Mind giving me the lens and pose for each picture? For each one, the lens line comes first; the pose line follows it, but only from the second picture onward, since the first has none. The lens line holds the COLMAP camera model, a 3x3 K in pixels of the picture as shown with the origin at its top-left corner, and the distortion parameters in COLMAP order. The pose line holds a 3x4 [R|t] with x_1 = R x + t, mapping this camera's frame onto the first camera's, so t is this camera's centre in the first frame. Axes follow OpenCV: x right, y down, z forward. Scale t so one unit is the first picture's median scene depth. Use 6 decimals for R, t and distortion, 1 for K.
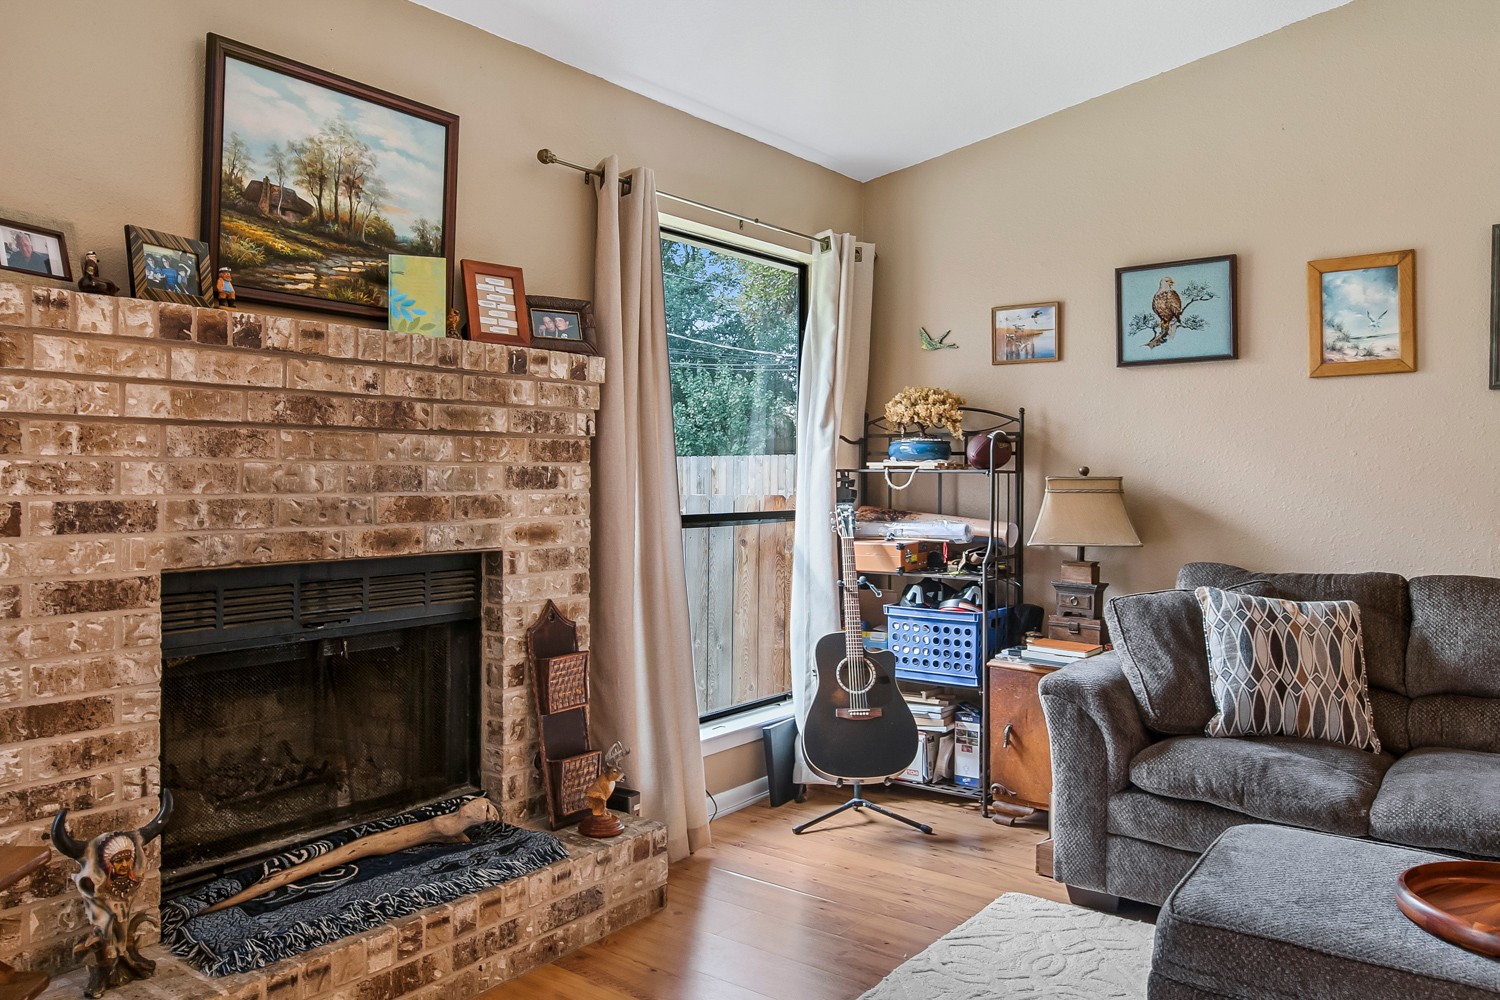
lens RADIAL K [[1114.0, 0, 747.2], [0, 1114.0, 486.0], [0, 0, 1]] dist [0.003809, -0.003593]
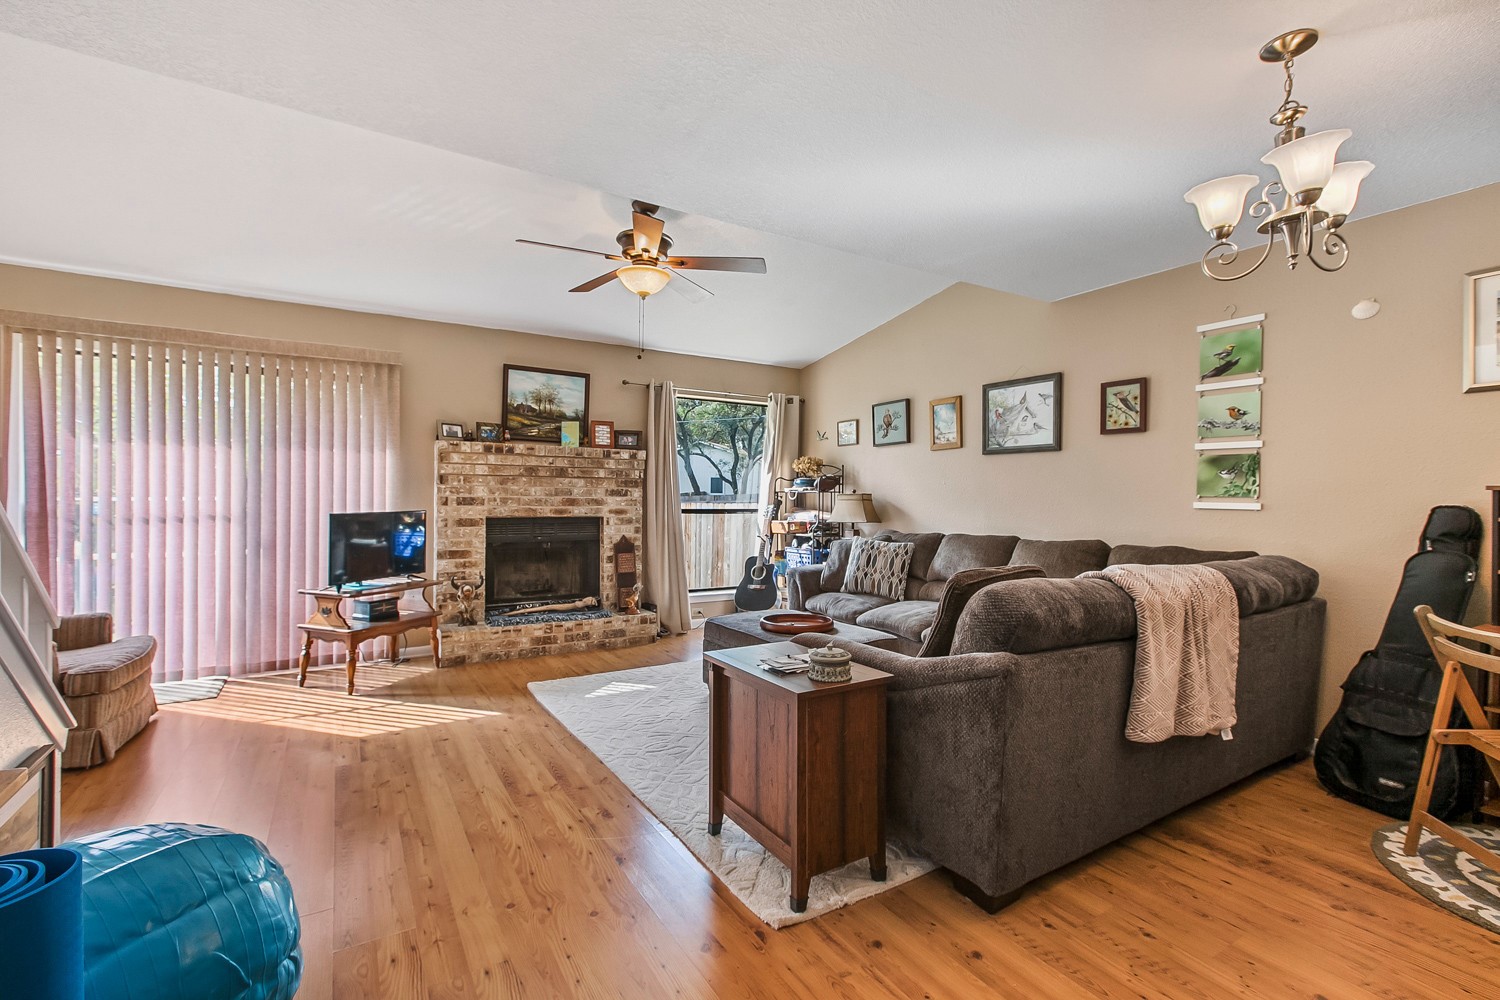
lens RADIAL K [[677.2, 0, 751.1], [0, 677.2, 501.1], [0, 0, 1]] dist [0.000258, 0.000113]
pose [[0.931689, 0.003221, -0.363243, 0.789719], [-0.007738, 0.999910, -0.010979, 0.031863], [0.363174, 0.013040, 0.931630, -0.536810]]
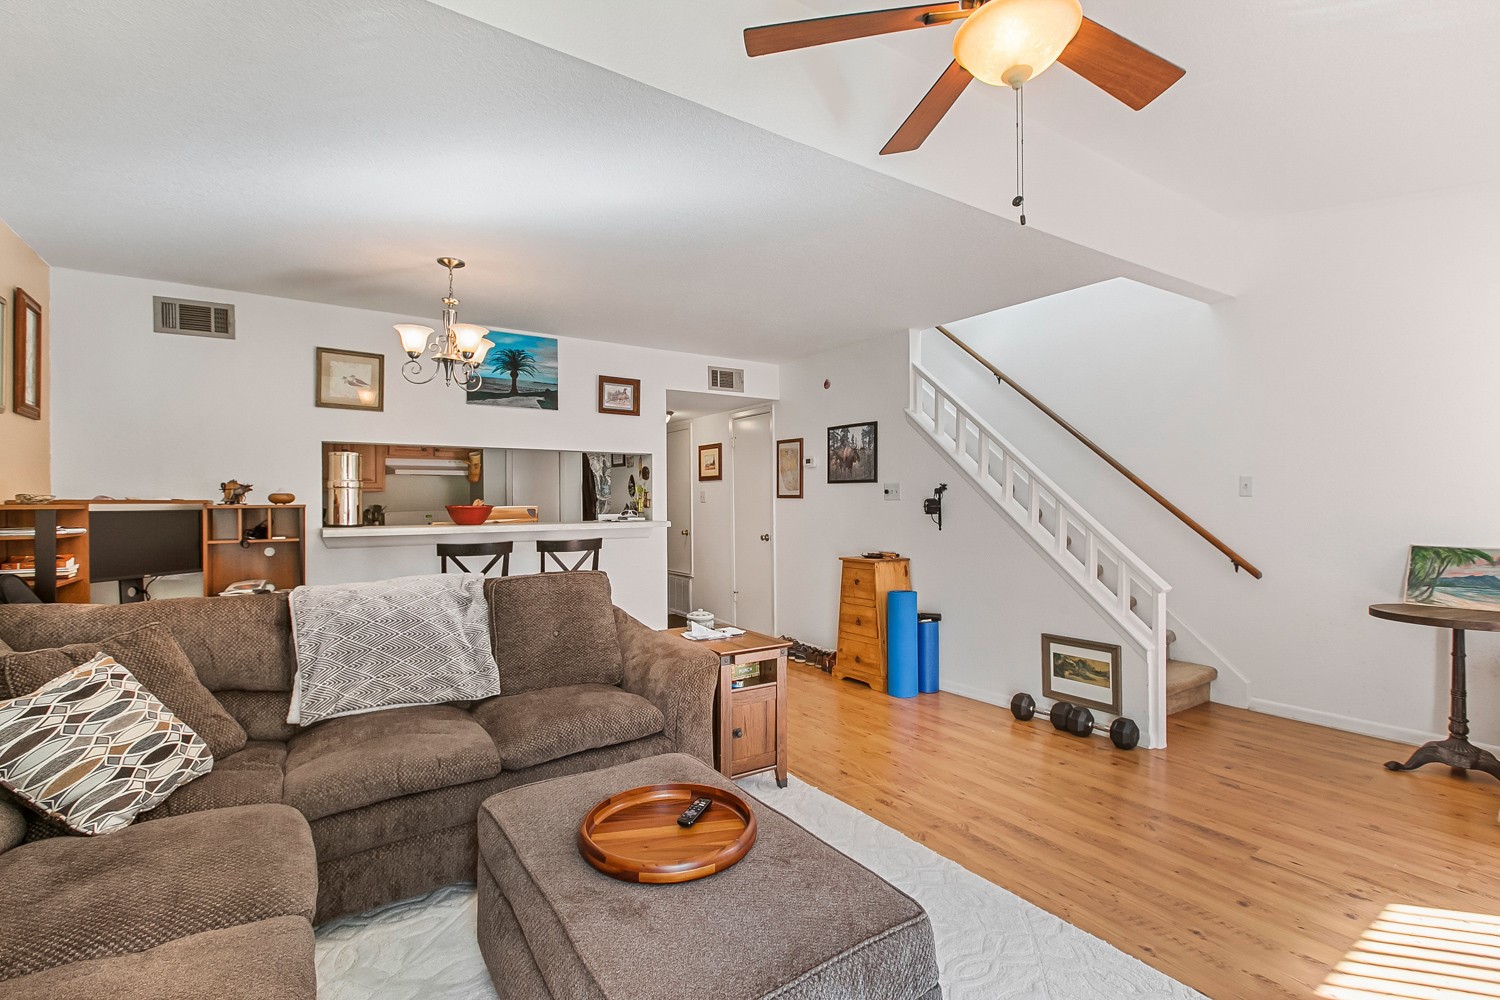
lens RADIAL K [[677.2, 0, 750.3], [0, 677.2, 493.4], [0, 0, 1]] dist [0.000258, 0.000113]
pose [[-0.945294, 0.003910, 0.326197, 0.206211], [0.005958, 0.999968, 0.005279, -0.016006], [-0.326166, 0.006934, -0.945287, 1.067147]]
